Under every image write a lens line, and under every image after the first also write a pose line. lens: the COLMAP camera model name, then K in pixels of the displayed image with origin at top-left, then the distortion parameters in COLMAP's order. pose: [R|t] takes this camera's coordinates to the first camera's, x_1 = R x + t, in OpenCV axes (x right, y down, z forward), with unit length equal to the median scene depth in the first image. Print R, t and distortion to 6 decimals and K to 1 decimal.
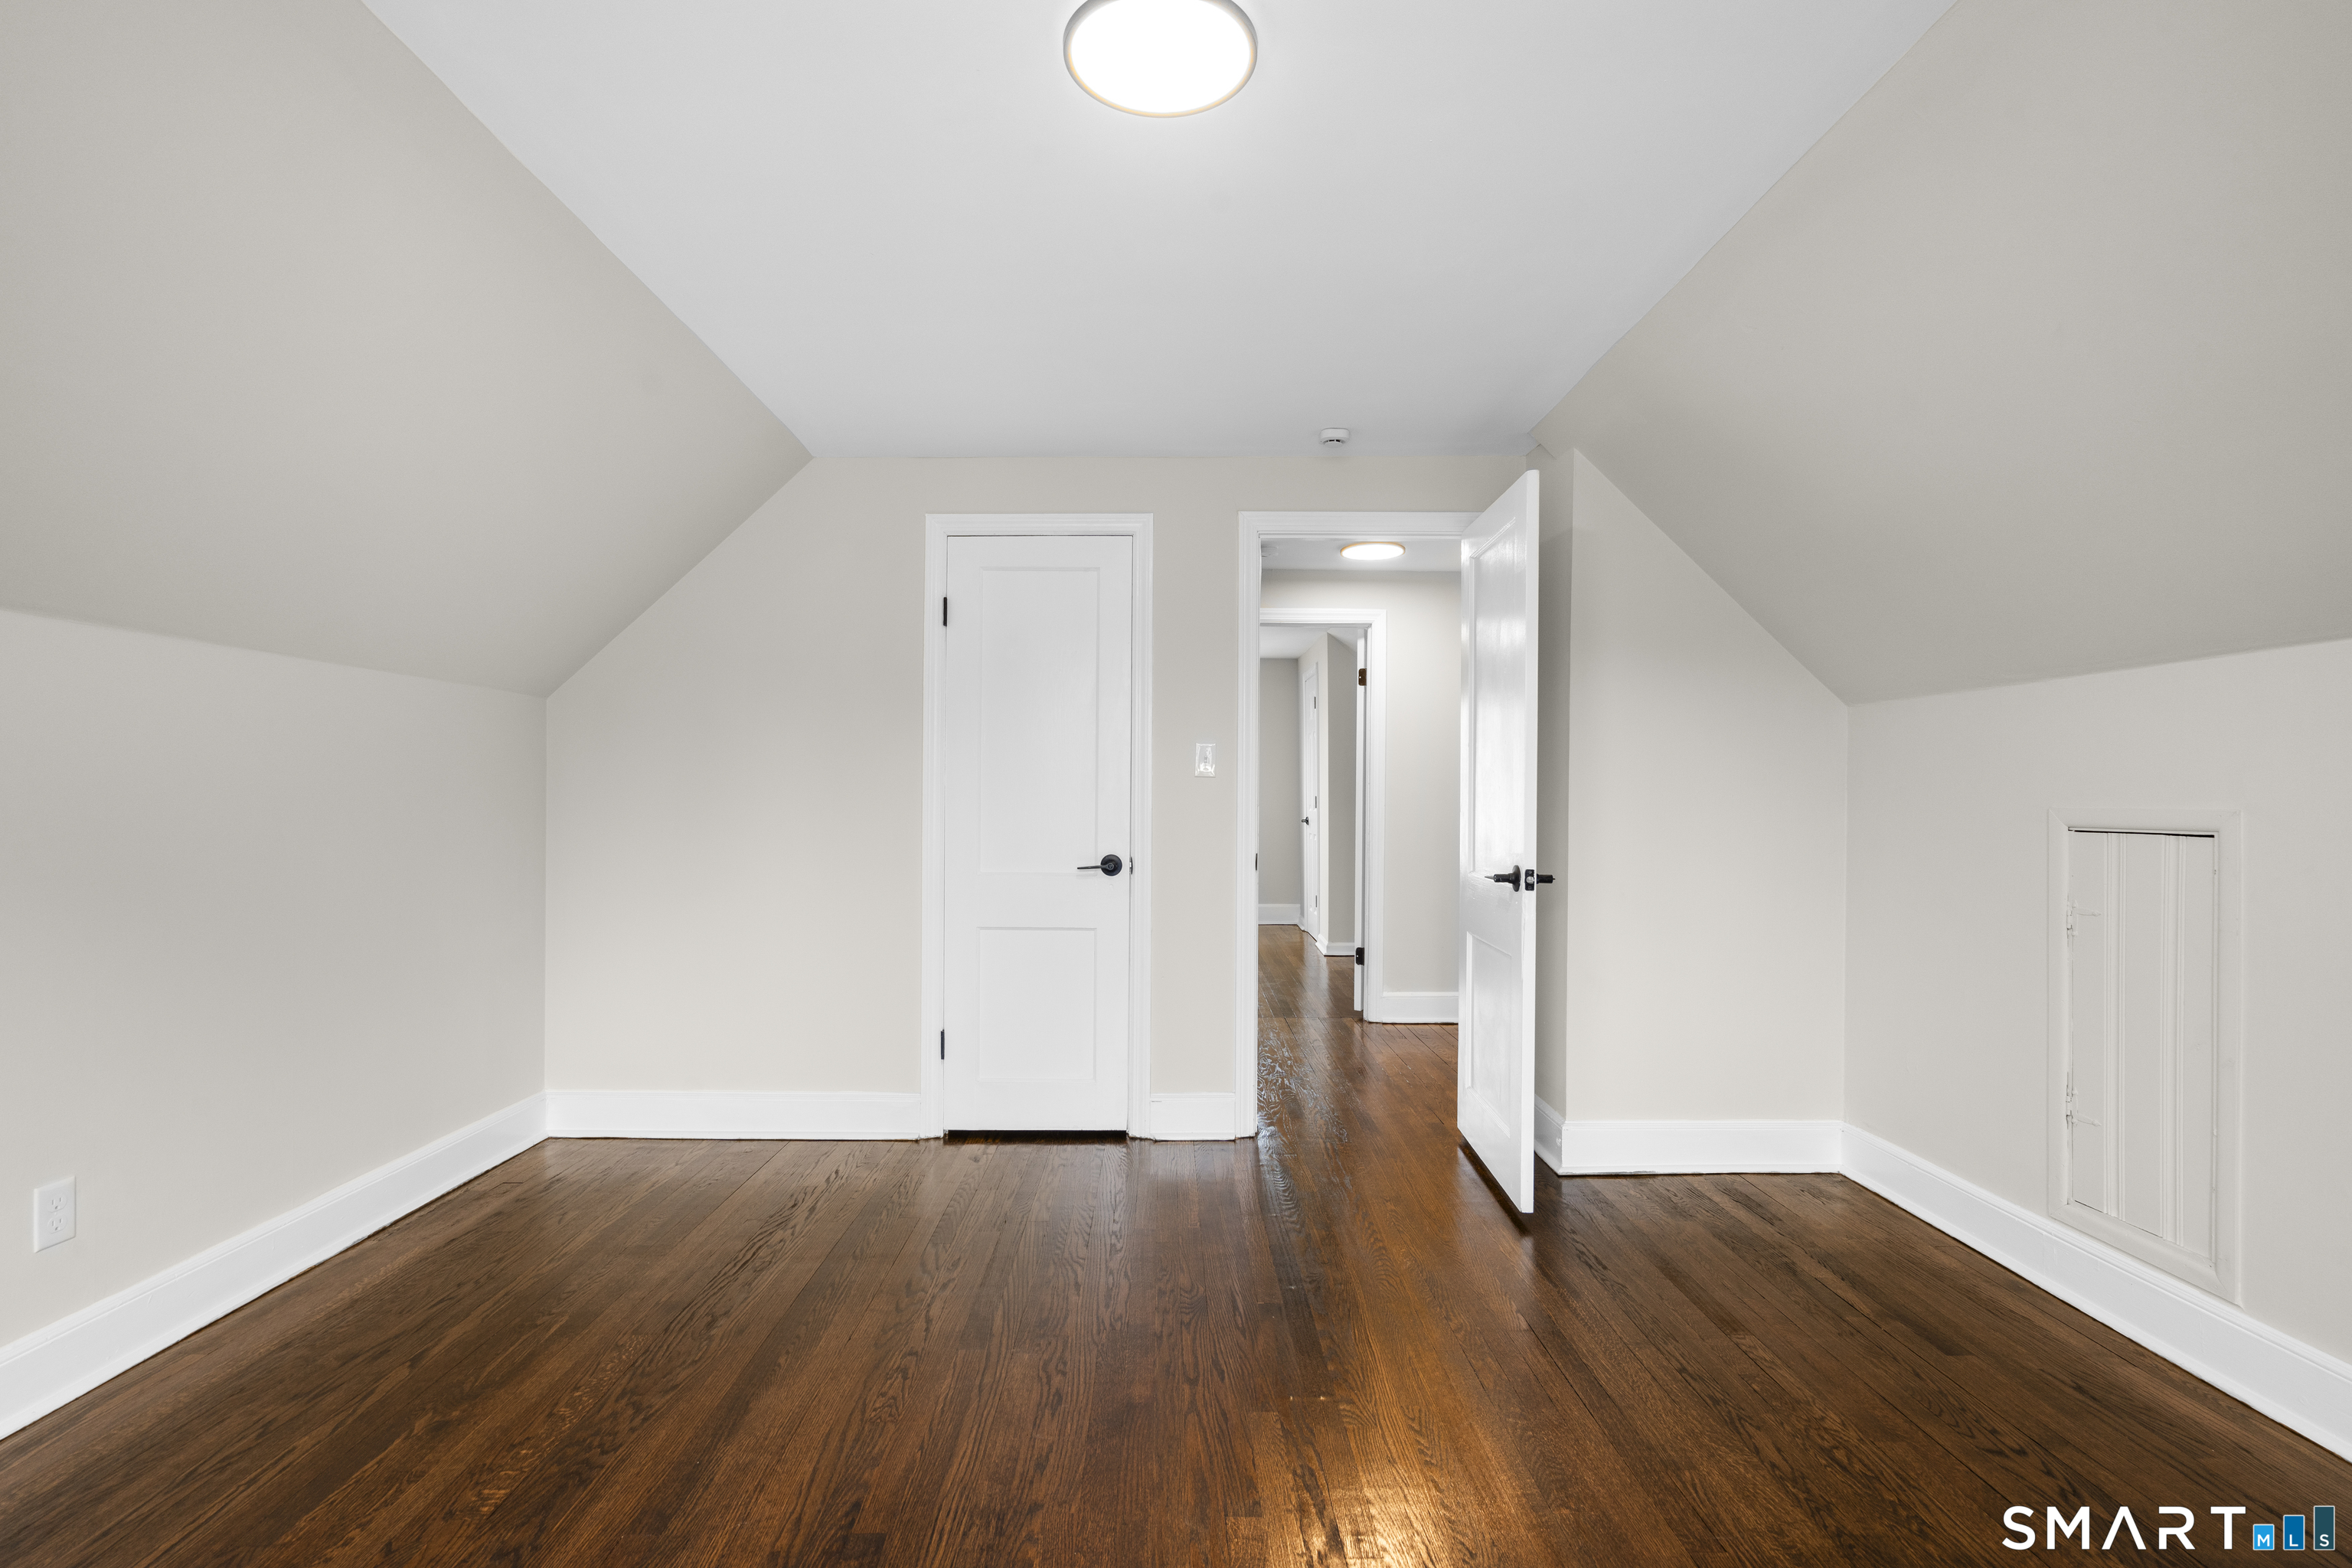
lens RADIAL K [[1043.1, 0, 1179.4], [0, 1043.1, 792.0], [0, 0, 1]] dist [-0.008147, 0.002166]
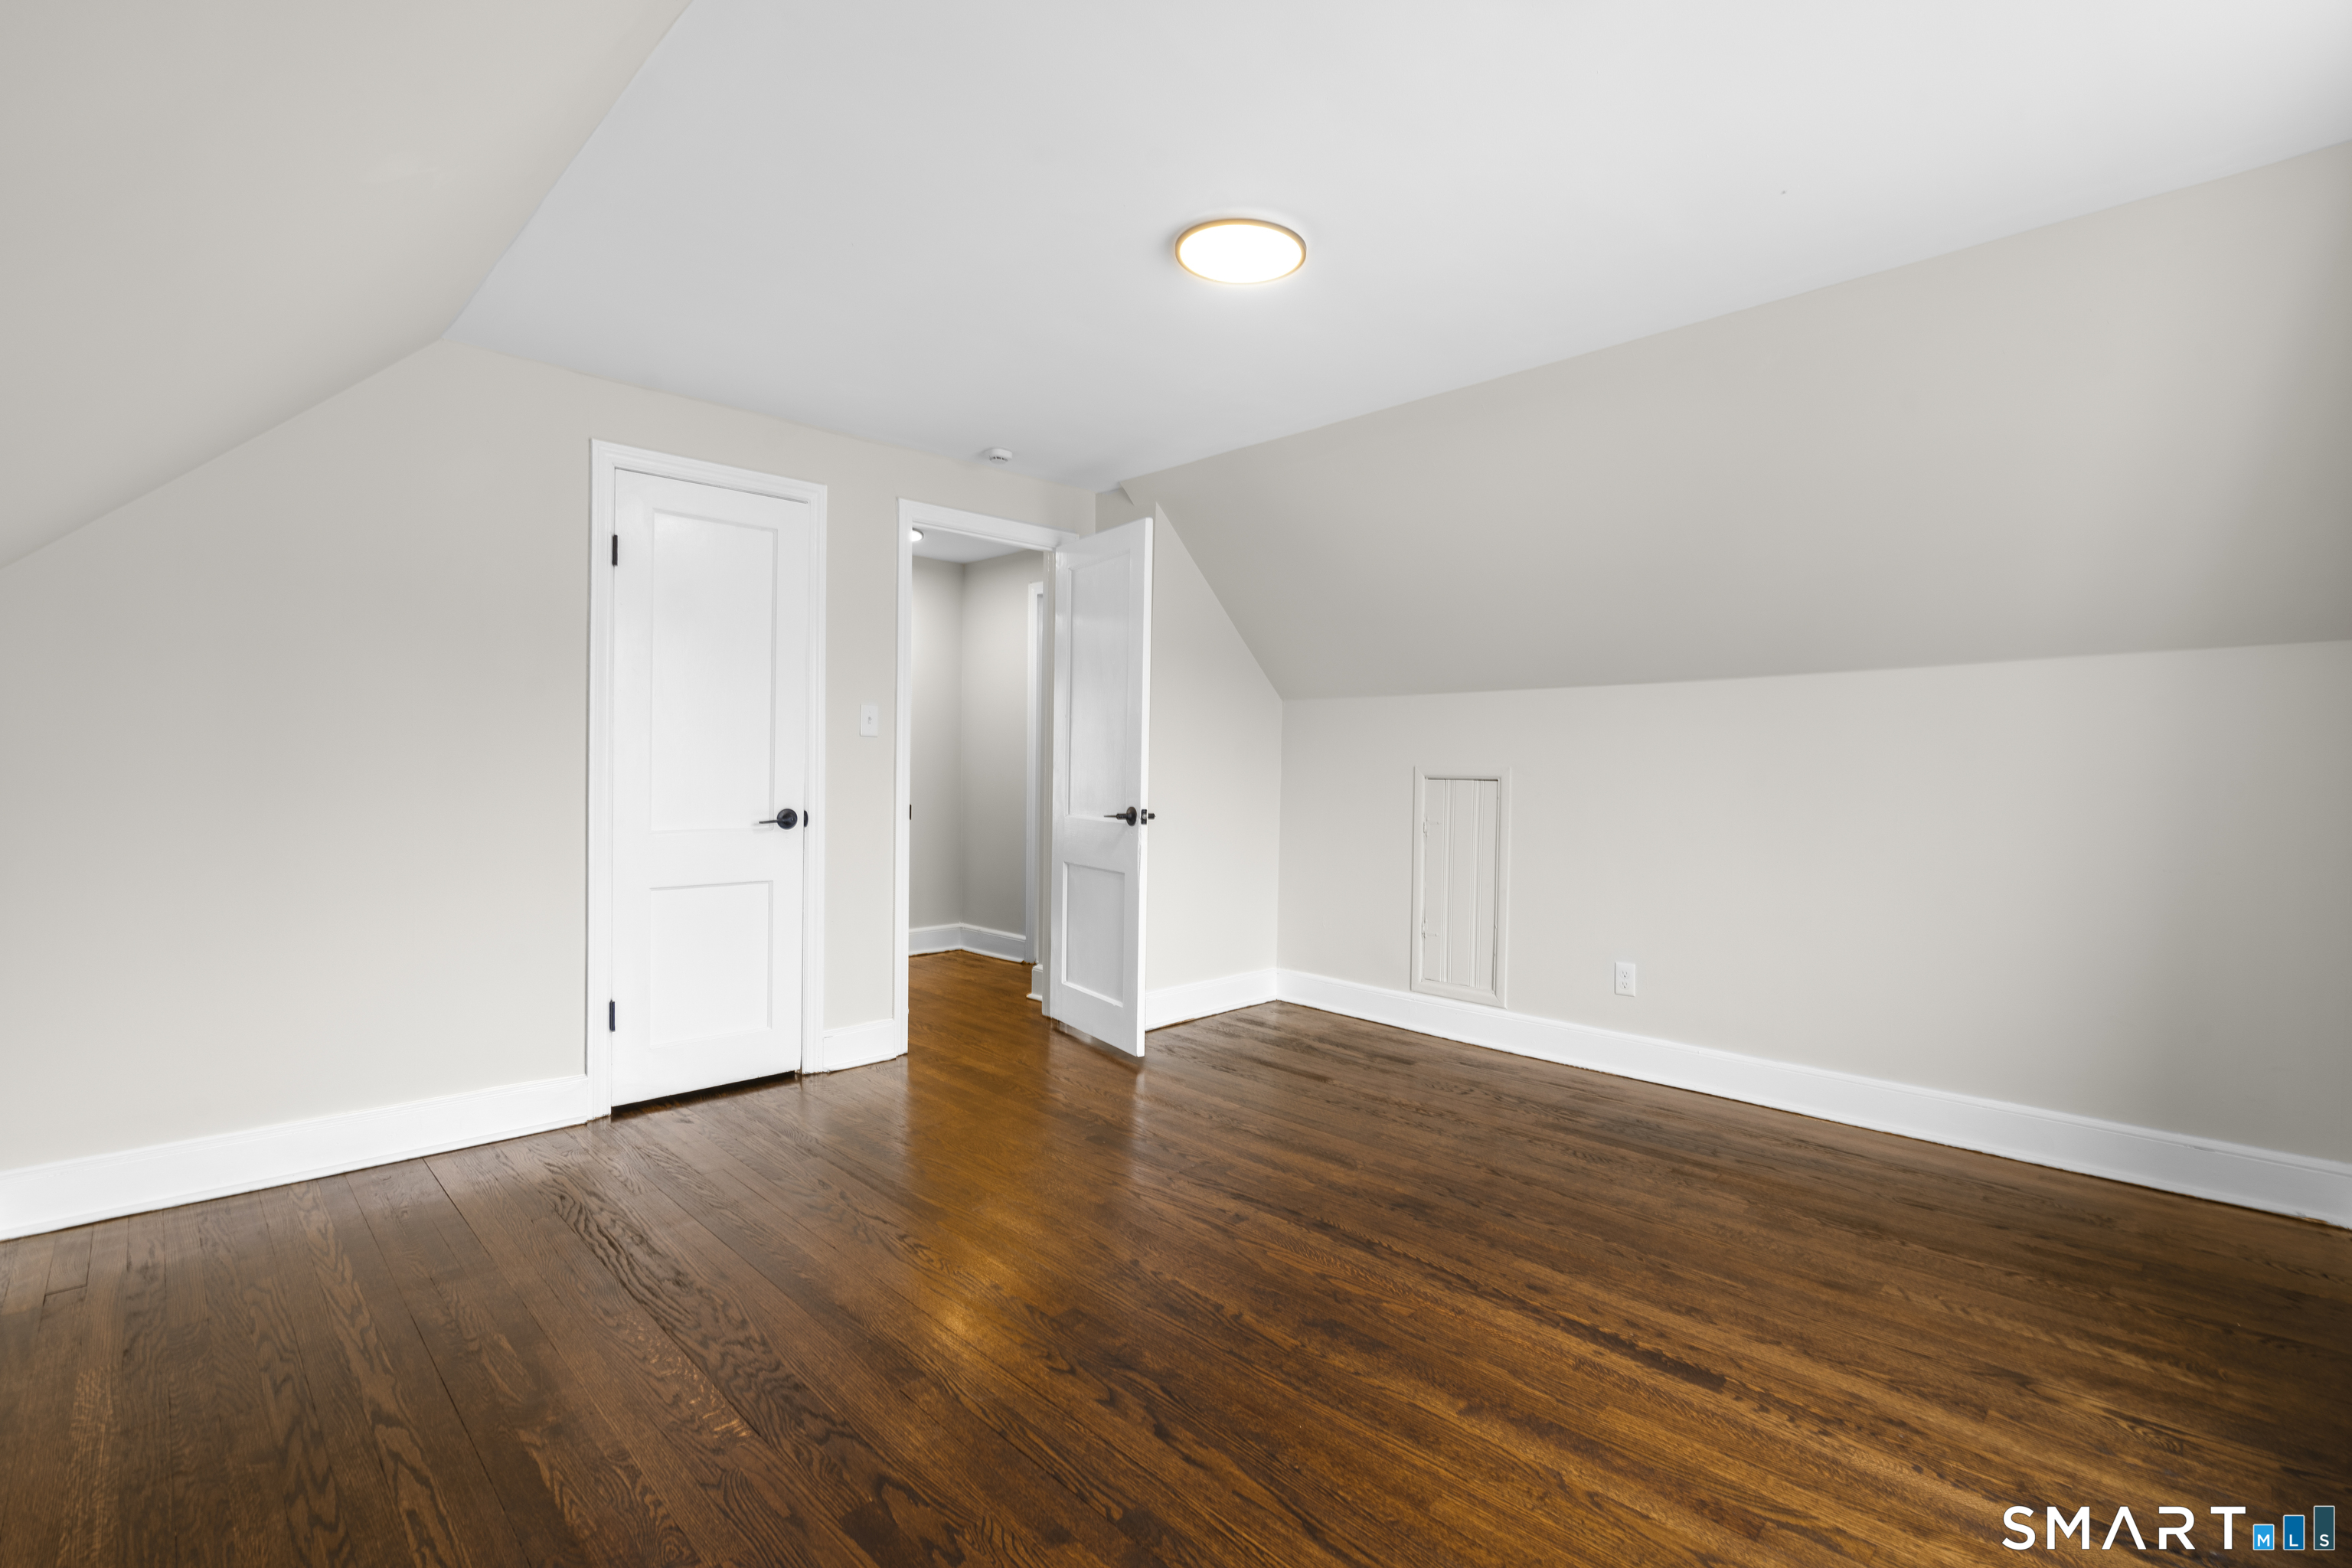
lens RADIAL K [[1043.1, 0, 1178.3], [0, 1043.1, 781.0], [0, 0, 1]] dist [-0.008147, 0.002166]
pose [[0.722091, -0.006115, 0.691771, -0.553399], [-0.013993, 0.999627, 0.023443, 0.003261], [-0.691657, -0.026608, 0.721736, -0.019144]]
